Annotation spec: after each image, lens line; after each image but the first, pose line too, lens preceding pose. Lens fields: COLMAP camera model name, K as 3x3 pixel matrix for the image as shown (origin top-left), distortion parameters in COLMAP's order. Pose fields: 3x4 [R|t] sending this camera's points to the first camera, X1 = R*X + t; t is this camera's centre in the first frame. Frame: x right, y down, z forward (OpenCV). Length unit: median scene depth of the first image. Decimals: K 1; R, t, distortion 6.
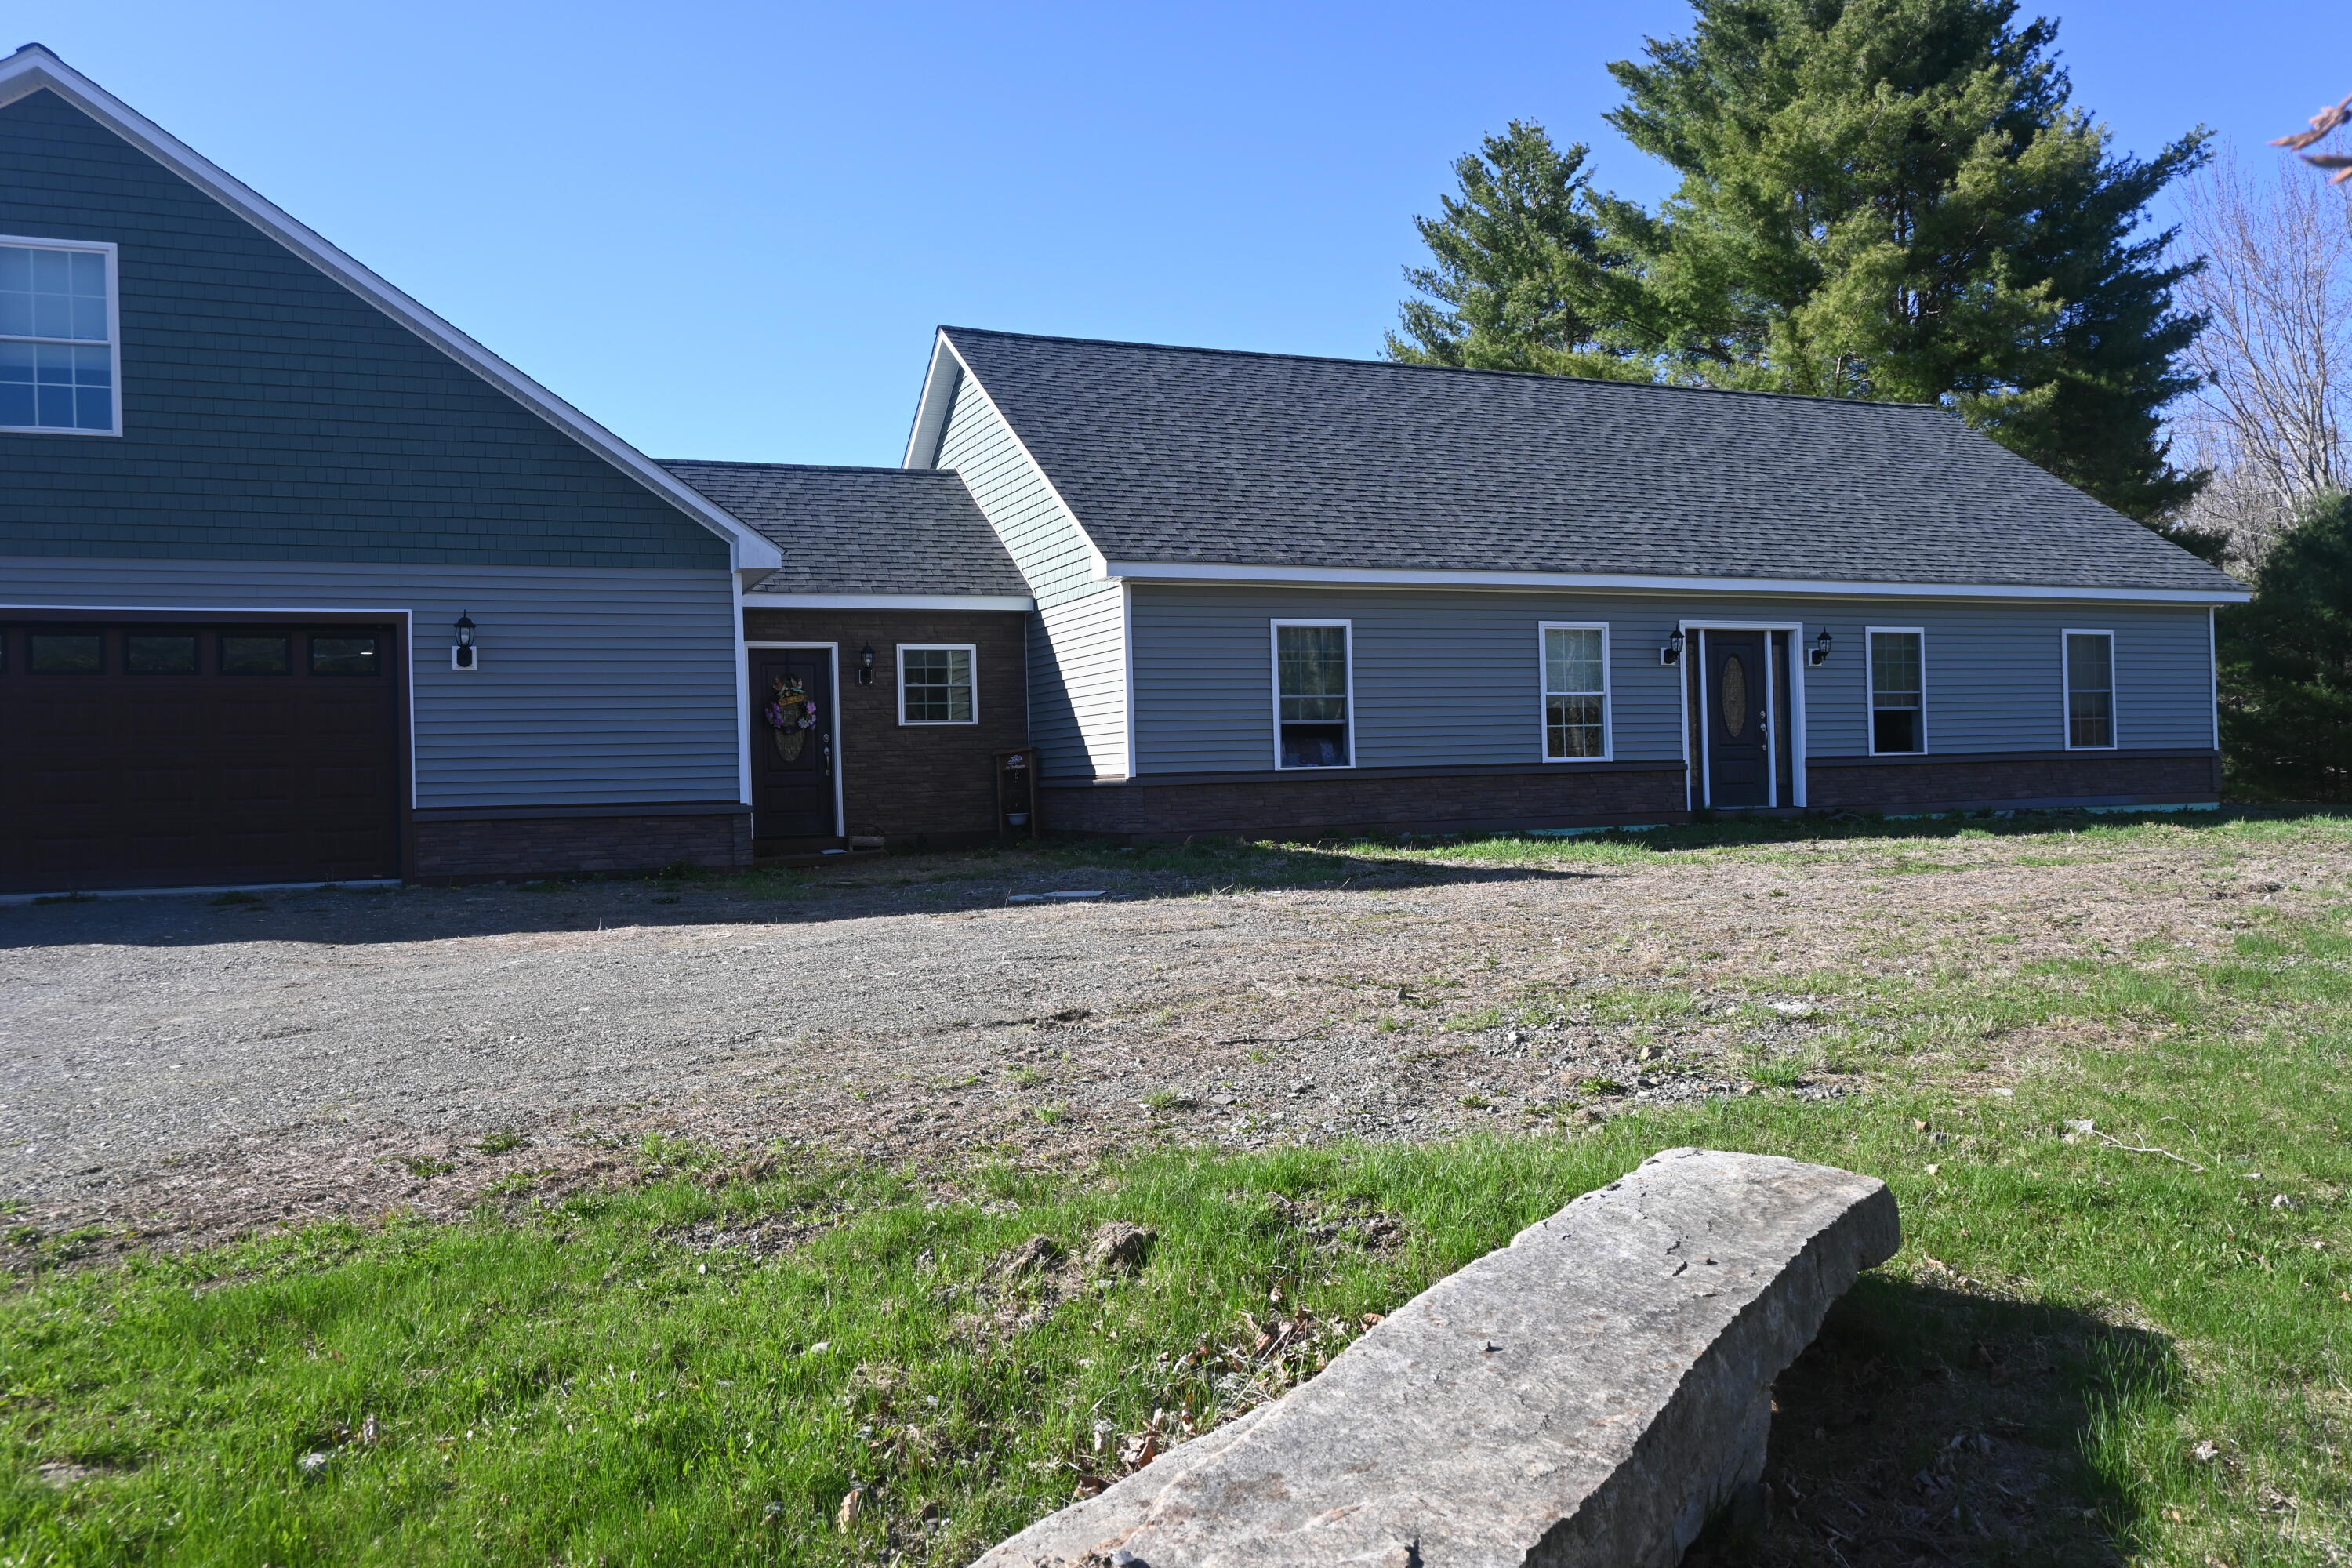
lens RADIAL K [[1770.4, 0, 1176.0], [0, 1770.4, 784.0], [0, 0, 1]] dist [-0.009804, 0.001641]
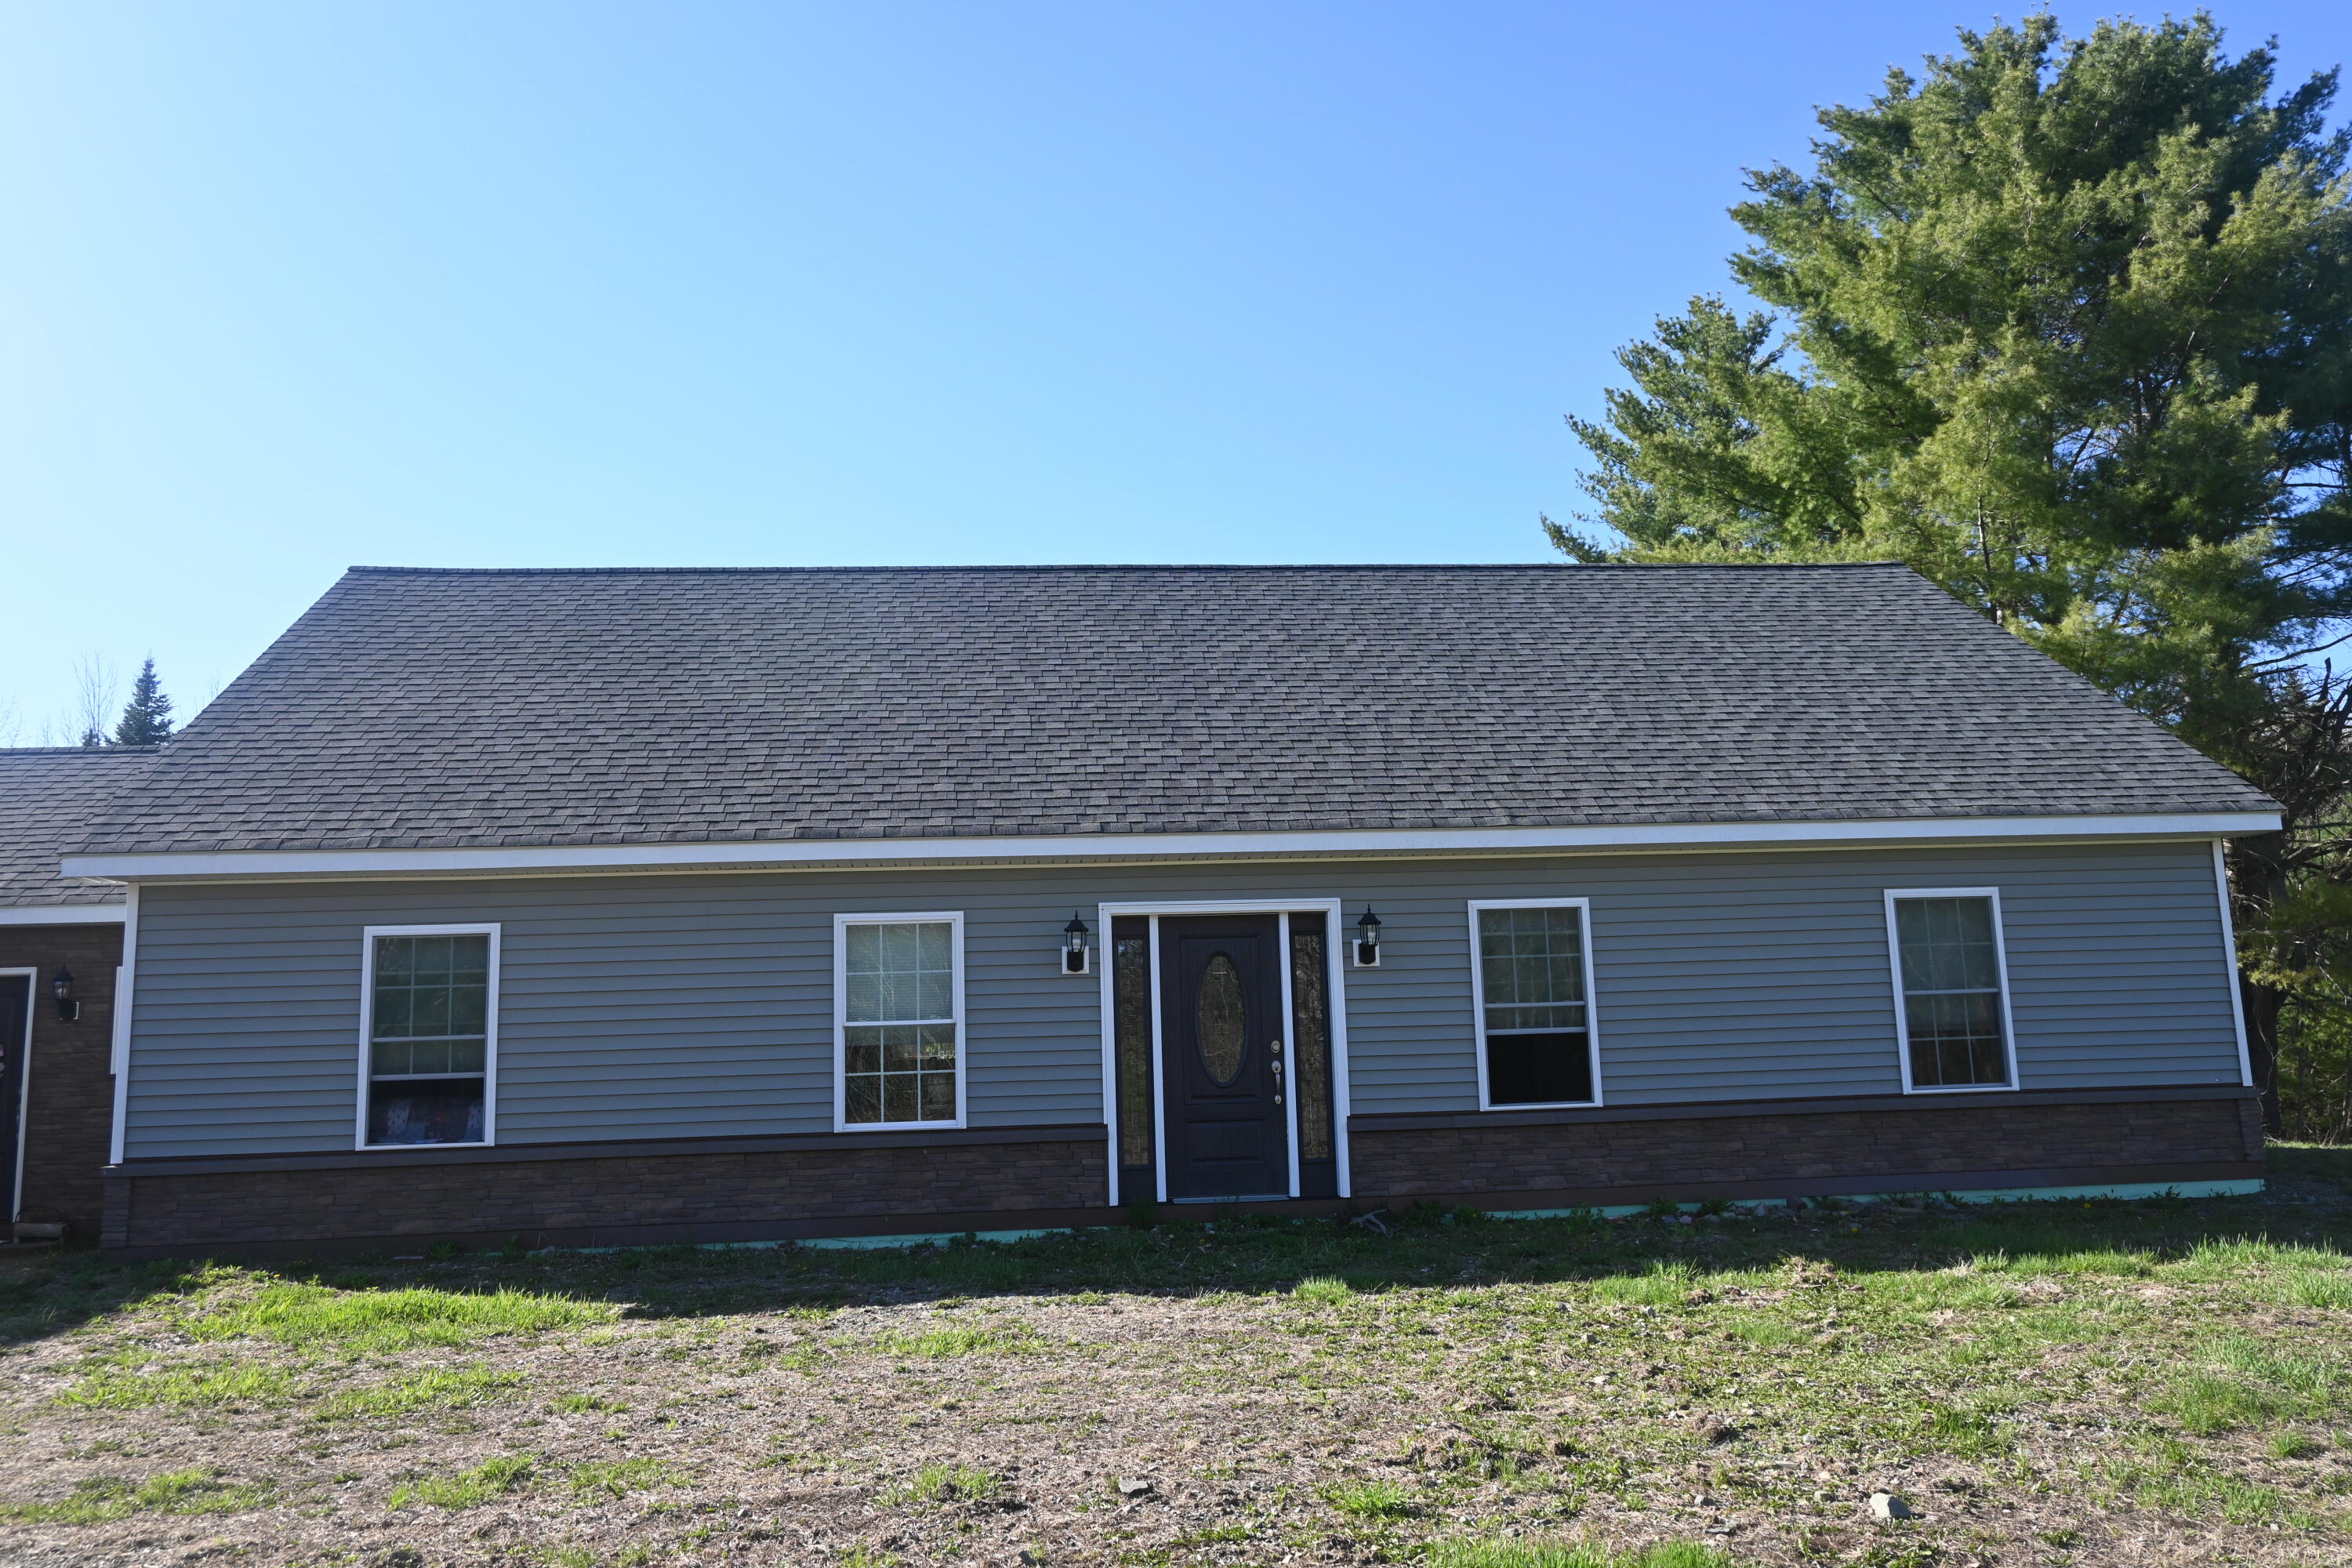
lens RADIAL K [[1770.4, 0, 1176.0], [0, 1770.4, 784.0], [0, 0, 1]] dist [-0.009804, 0.001641]
pose [[0.953837, -0.051694, -0.295843, 0.448216], [0.006562, 0.988427, -0.151553, -0.033376], [0.300254, 0.142616, 0.943137, 0.348742]]
